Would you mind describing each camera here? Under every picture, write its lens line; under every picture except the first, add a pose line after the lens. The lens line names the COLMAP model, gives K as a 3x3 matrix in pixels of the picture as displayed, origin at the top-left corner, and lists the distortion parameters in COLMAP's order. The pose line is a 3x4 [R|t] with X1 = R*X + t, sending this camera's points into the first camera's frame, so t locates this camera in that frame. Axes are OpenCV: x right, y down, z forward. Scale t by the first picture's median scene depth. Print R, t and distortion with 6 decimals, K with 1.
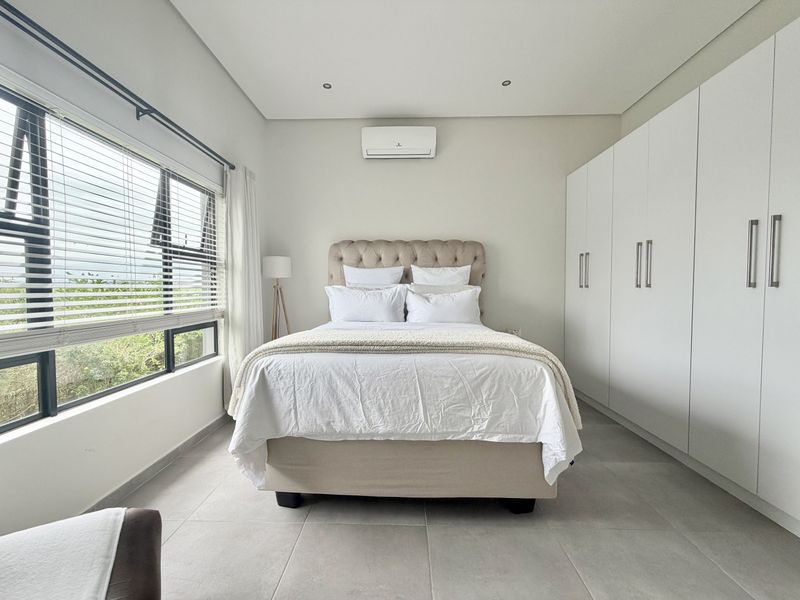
lens RADIAL K [[320.5, 0, 396.9], [0, 320.5, 302.0], [0, 0, 1]] dist [0.002720, -0.000681]
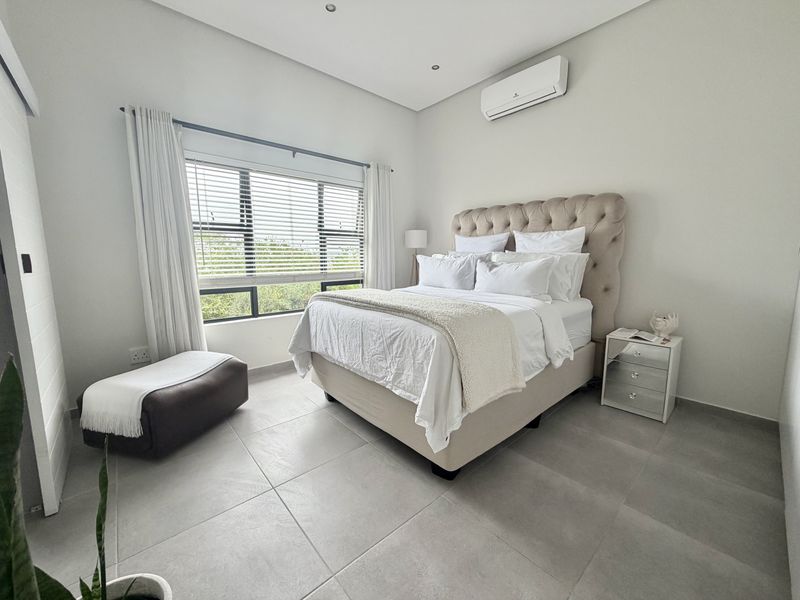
lens RADIAL K [[320.5, 0, 392.5], [0, 320.5, 299.2], [0, 0, 1]] dist [0.002720, -0.000681]
pose [[0.673947, 0.097789, -0.732279, 0.977043], [-0.027711, 0.993849, 0.107216, -0.017545], [0.738259, -0.051966, 0.672512, 0.216869]]
